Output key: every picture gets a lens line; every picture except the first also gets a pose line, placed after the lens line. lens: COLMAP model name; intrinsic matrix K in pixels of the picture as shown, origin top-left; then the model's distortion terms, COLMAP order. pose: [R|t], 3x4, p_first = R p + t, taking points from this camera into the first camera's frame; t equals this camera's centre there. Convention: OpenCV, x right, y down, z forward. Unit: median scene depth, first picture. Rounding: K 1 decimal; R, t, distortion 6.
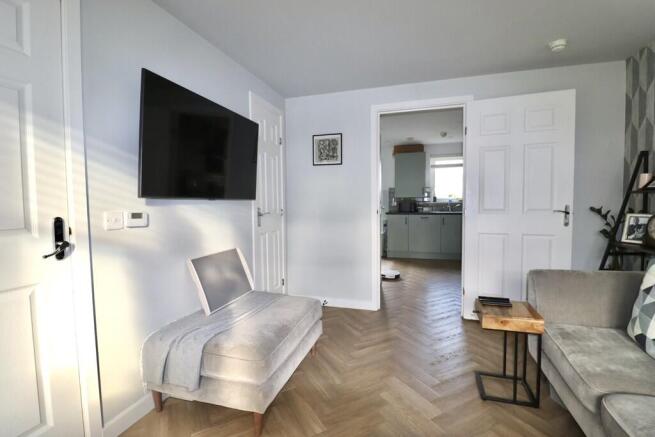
lens RADIAL K [[303.2, 0, 330.4], [0, 303.2, 215.8], [0, 0, 1]] dist [-0.000980, -0.011934]
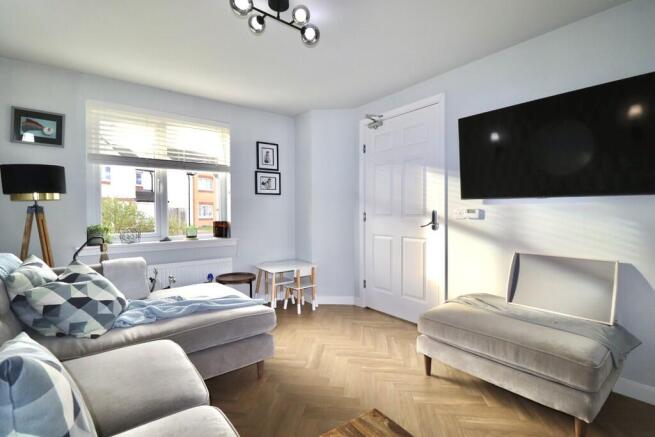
lens RADIAL K [[303.2, 0, 330.4], [0, 303.2, 215.8], [0, 0, 1]] dist [-0.000980, -0.011934]
pose [[-0.565276, 0.013077, -0.824798, 1.159086], [-0.035219, 0.998580, 0.039970, -0.014877], [0.824150, 0.051643, -0.564012, 1.442414]]
